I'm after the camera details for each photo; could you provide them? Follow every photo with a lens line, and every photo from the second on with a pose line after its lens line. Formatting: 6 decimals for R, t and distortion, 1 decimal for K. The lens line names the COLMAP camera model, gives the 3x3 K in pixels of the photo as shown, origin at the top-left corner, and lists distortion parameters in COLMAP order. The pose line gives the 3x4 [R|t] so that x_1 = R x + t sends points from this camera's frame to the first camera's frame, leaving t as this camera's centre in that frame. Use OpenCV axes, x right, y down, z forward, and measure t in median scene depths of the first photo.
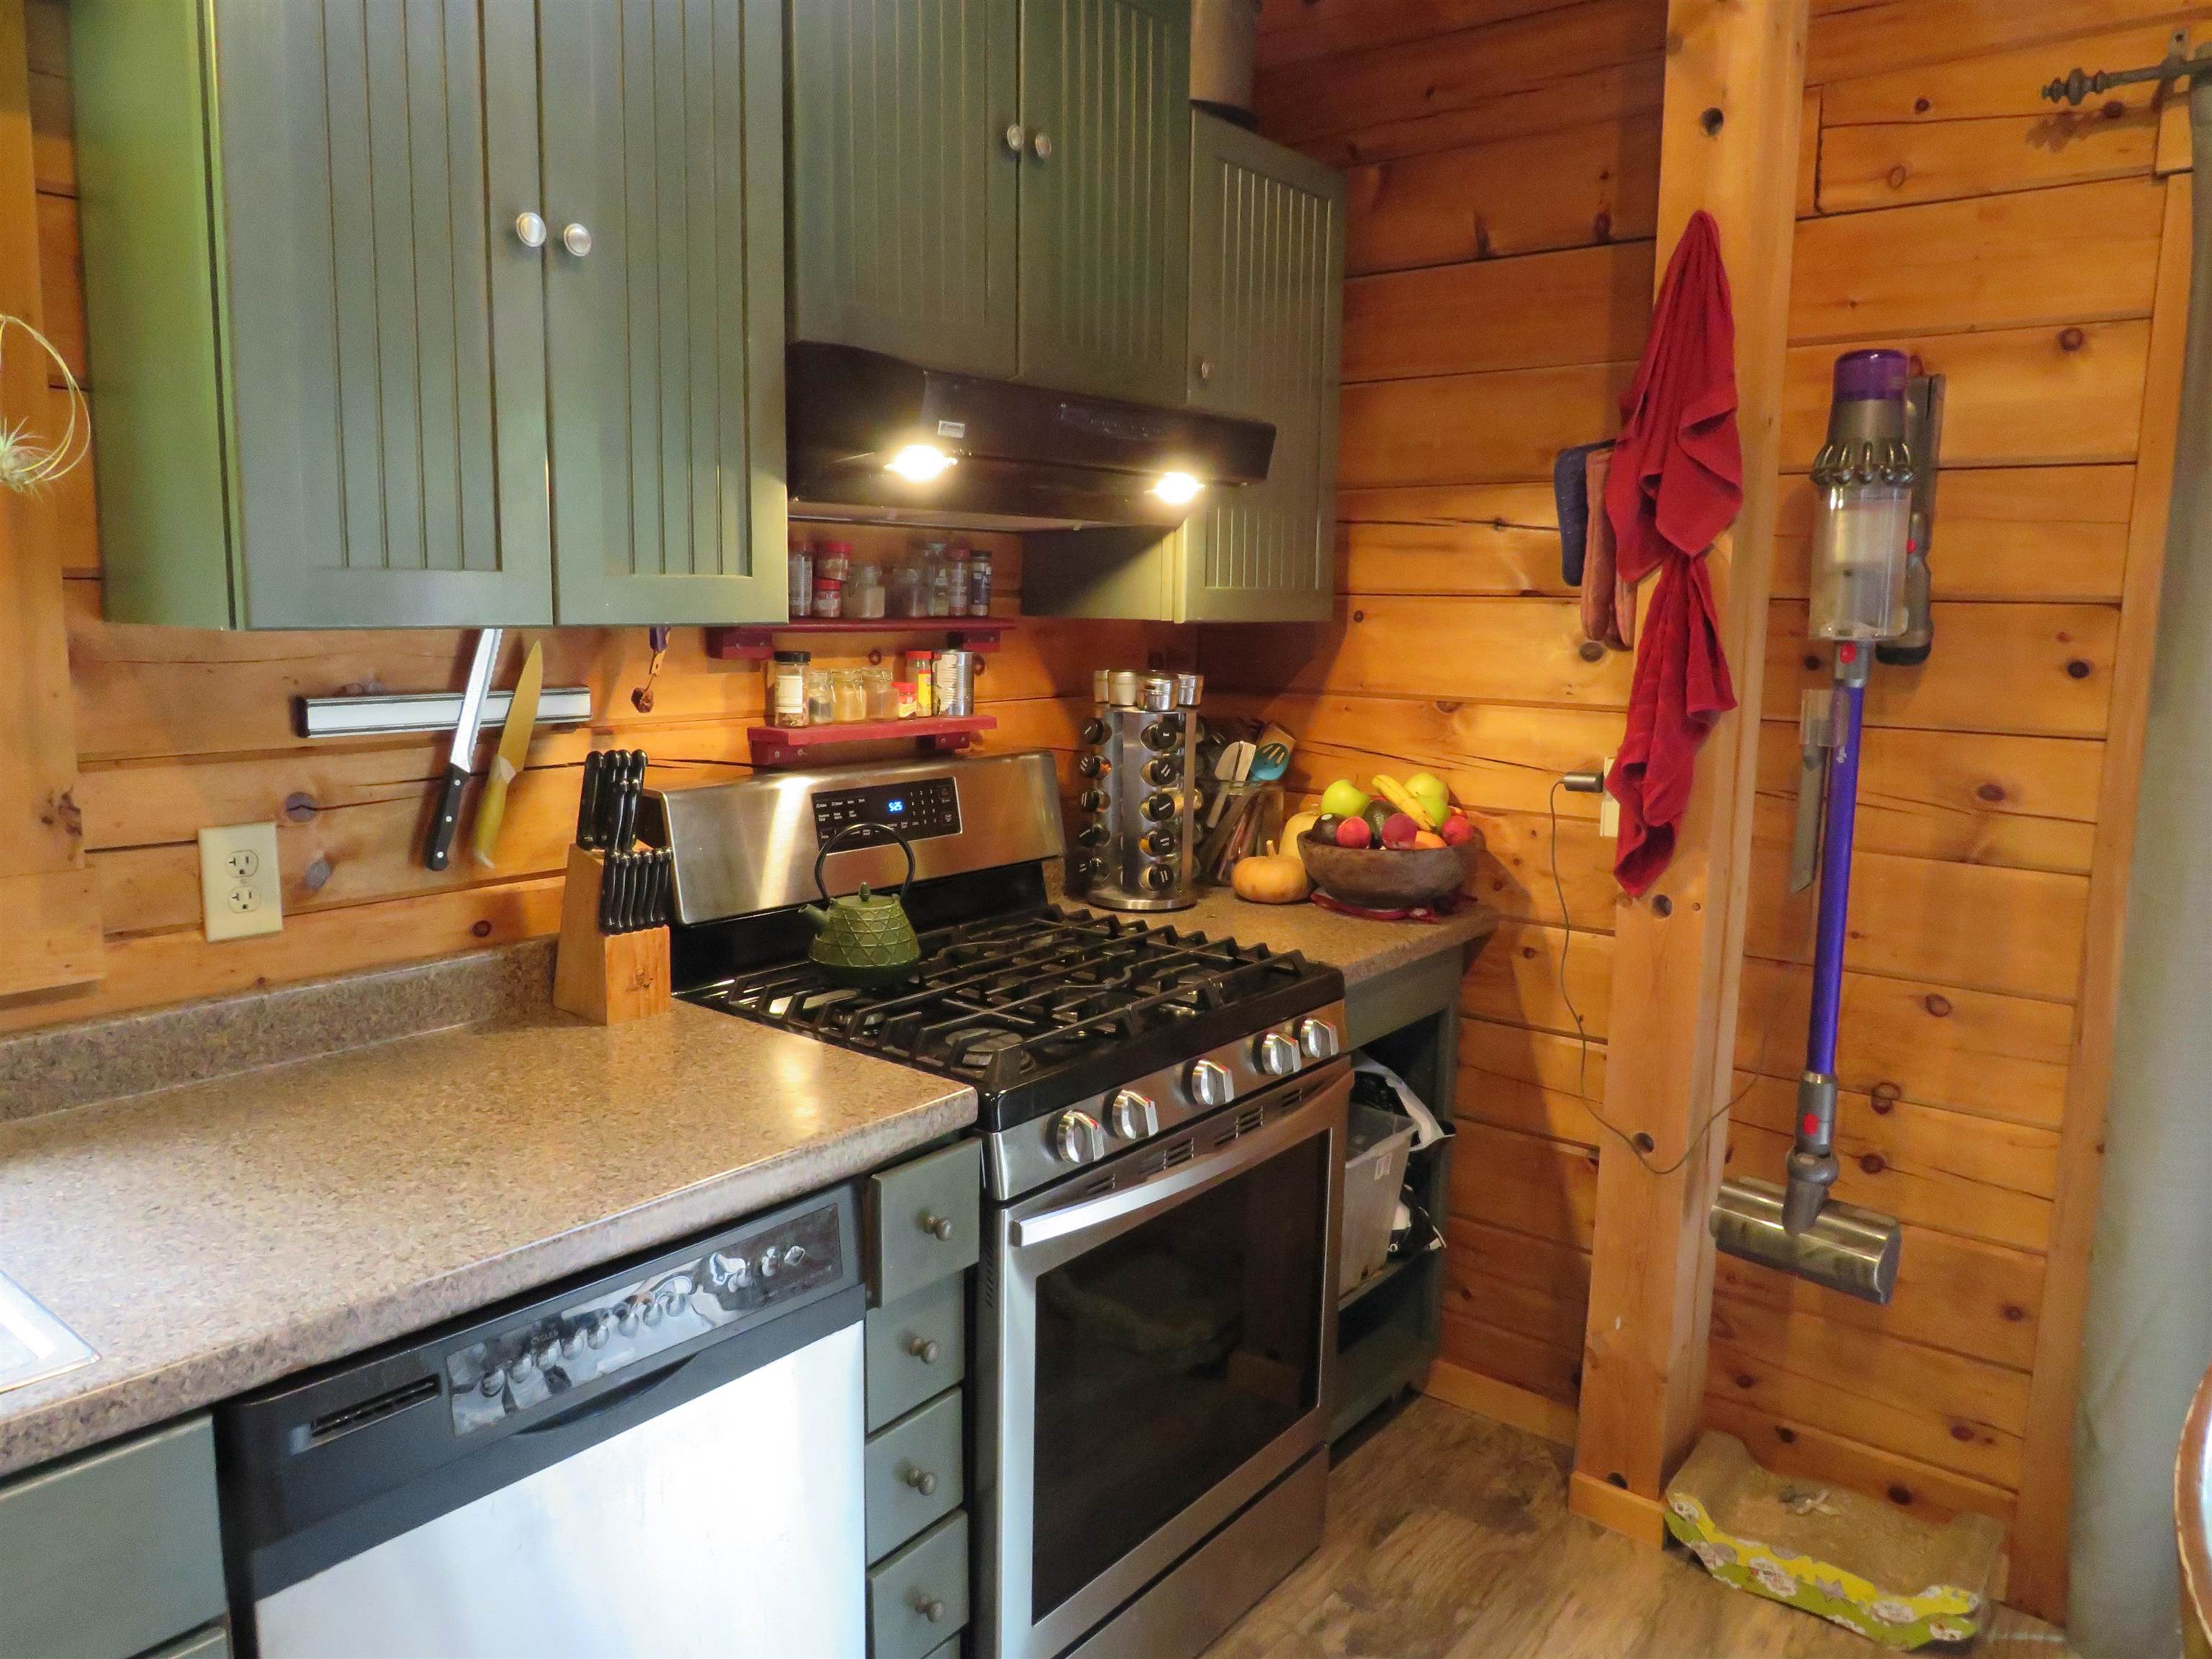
lens RADIAL K [[1518.6, 0, 1103.8], [0, 1518.6, 804.1], [0, 0, 1]] dist [-0.045664, 0.000446]
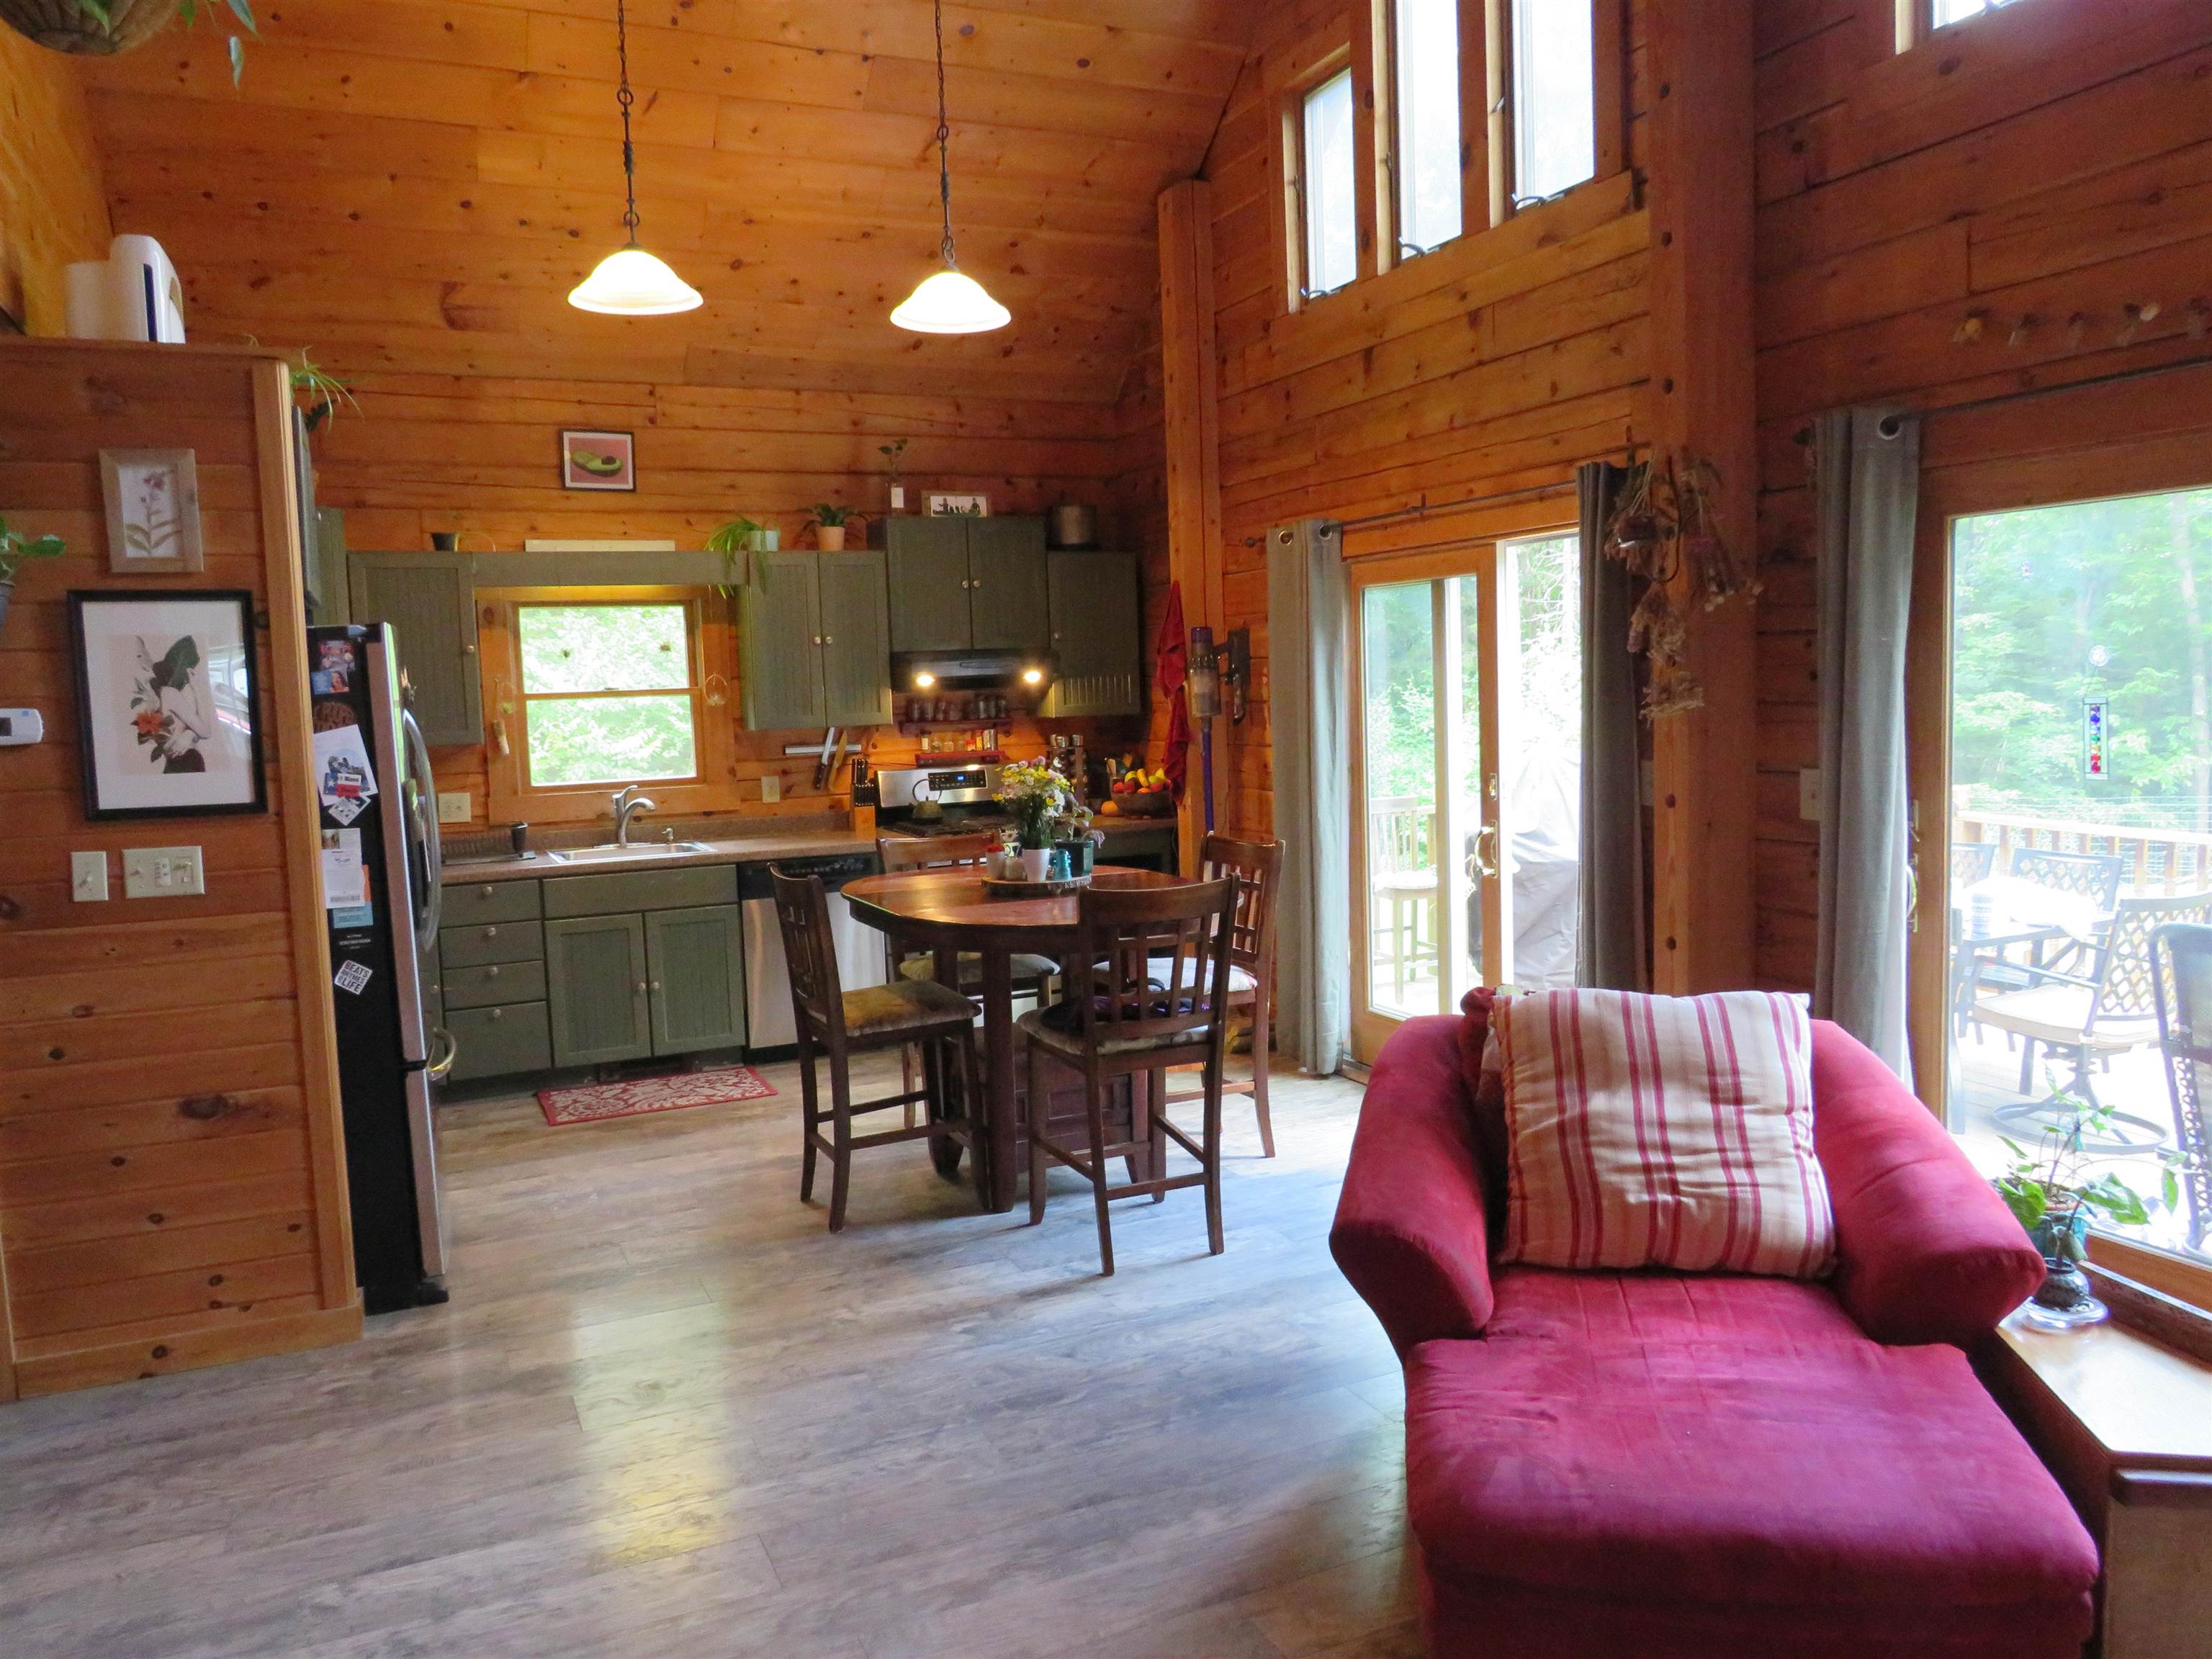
lens RADIAL K [[1565.5, 0, 1096.2], [0, 1565.5, 822.5], [0, 0, 1]] dist [-0.032951, 0.022202]
pose [[0.888901, -0.005290, -0.458068, 2.088069], [-0.014016, 0.999151, -0.038739, 0.280398], [0.457884, 0.040855, 0.888072, -2.300474]]
